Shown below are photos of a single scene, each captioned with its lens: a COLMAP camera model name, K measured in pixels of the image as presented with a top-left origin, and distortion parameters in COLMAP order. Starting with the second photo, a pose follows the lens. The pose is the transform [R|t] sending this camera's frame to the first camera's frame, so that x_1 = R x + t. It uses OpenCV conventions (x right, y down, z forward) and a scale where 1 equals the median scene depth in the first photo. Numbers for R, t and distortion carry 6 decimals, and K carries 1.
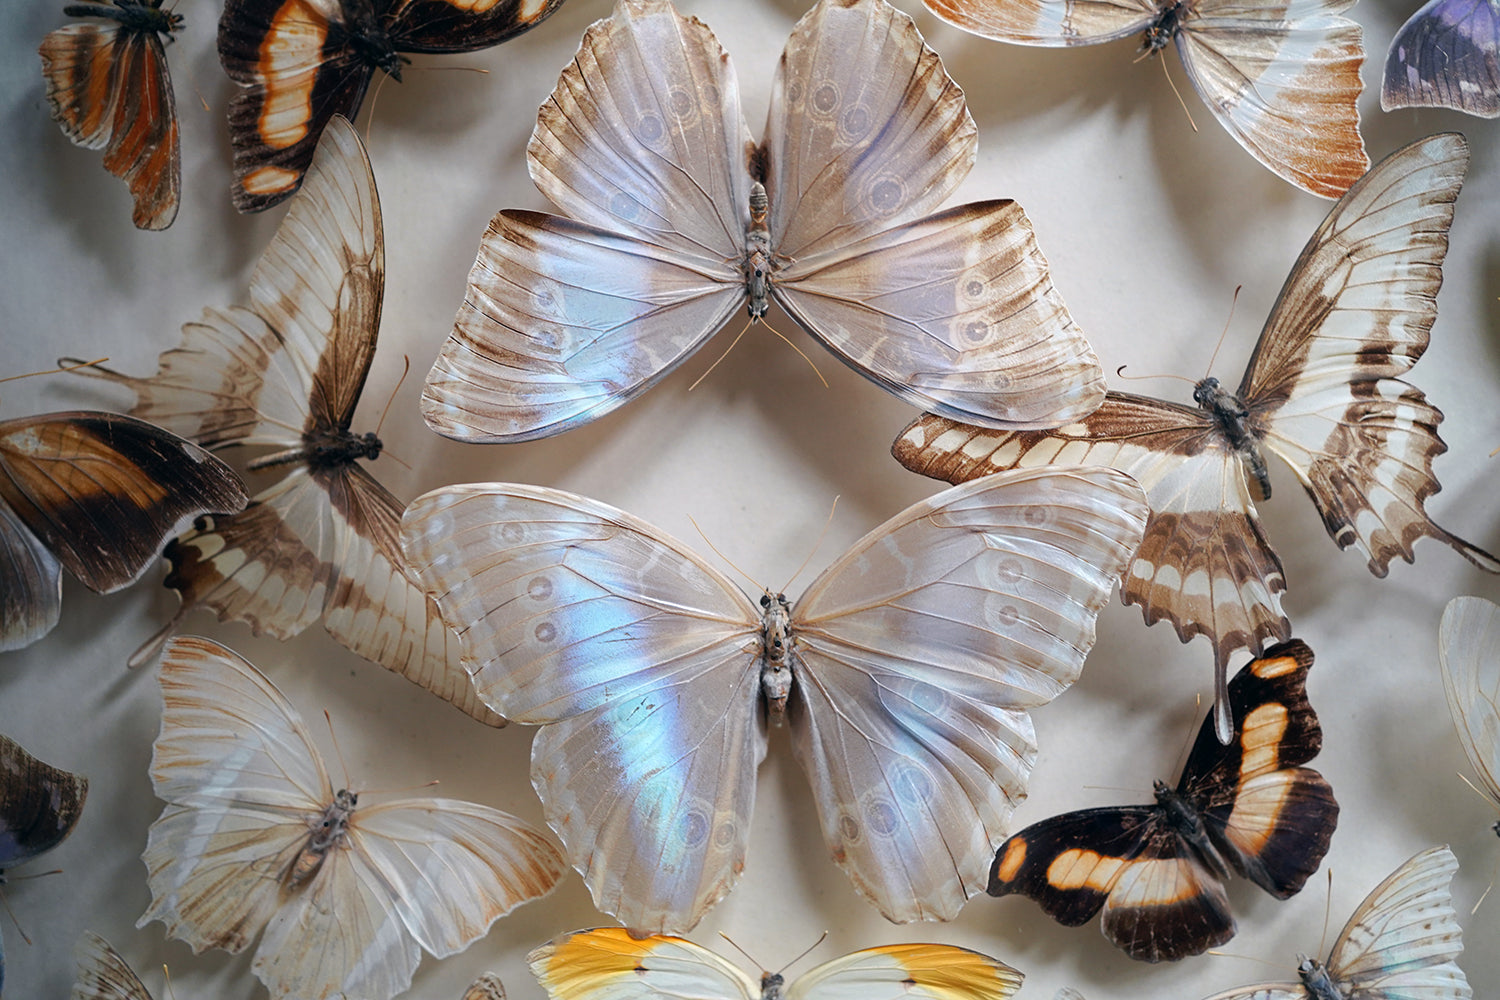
lens RADIAL K [[1512.7, 0, 753.8], [0, 1512.7, 485.2], [0, 0, 1]] dist [0.019598, 0.000000]
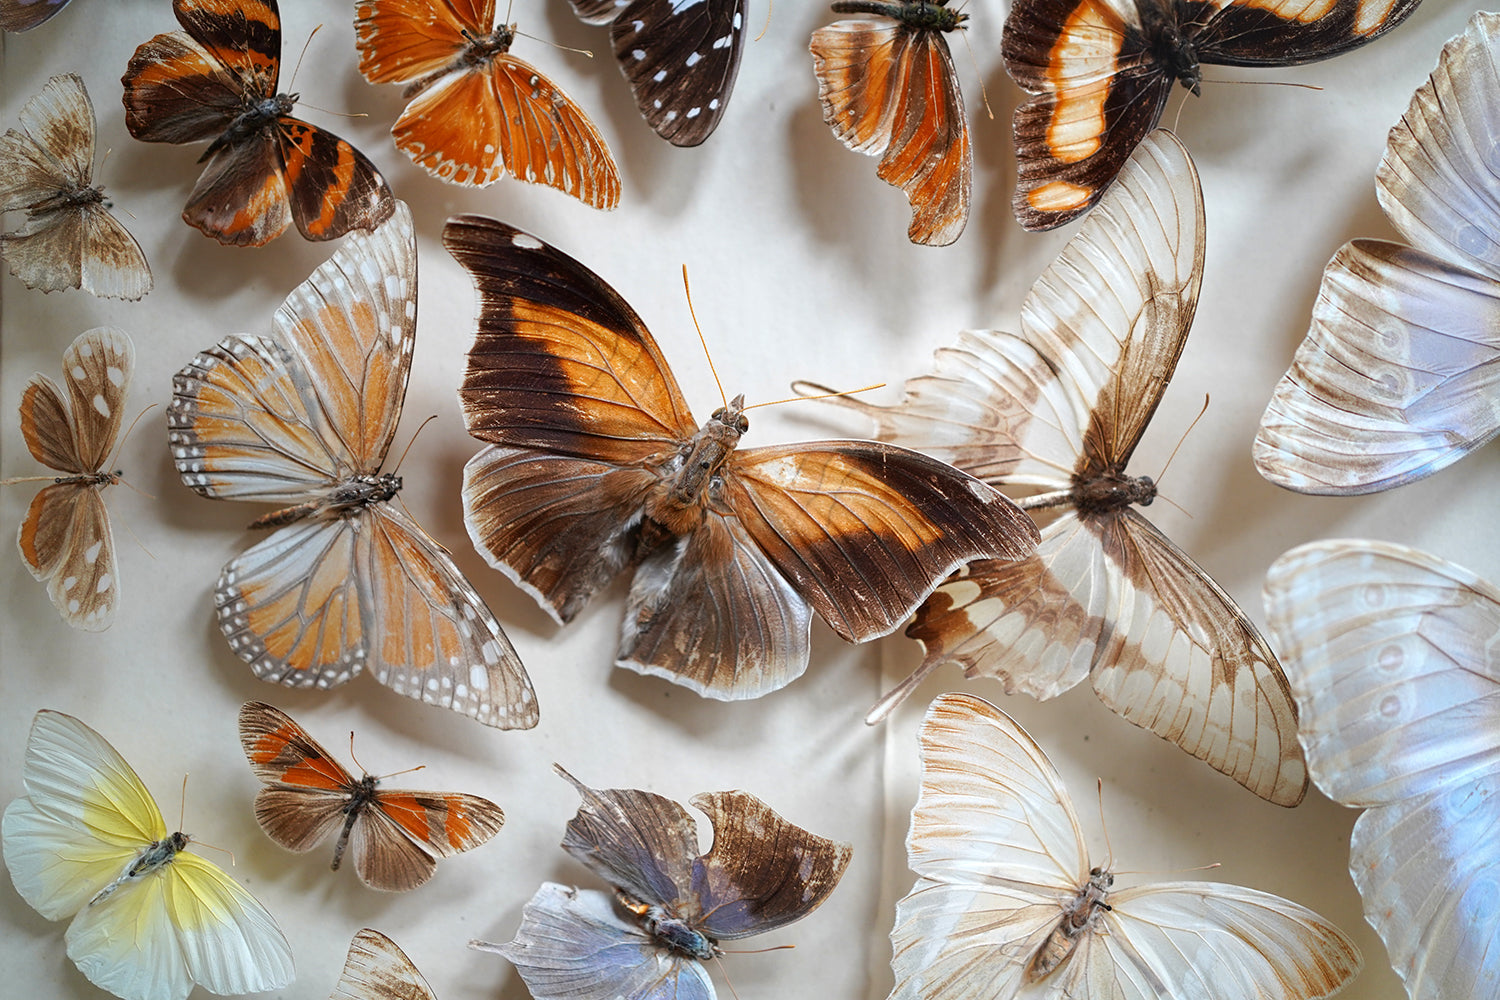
lens RADIAL K [[1512.7, 0, 757.7], [0, 1512.7, 486.5], [0, 0, 1]] dist [0.019598, 0.000000]
pose [[0.999035, 0.039332, 0.019530, -0.514033], [-0.038893, 0.998993, -0.022346, 0.000909], [-0.020390, 0.021565, 0.999560, 0.094672]]
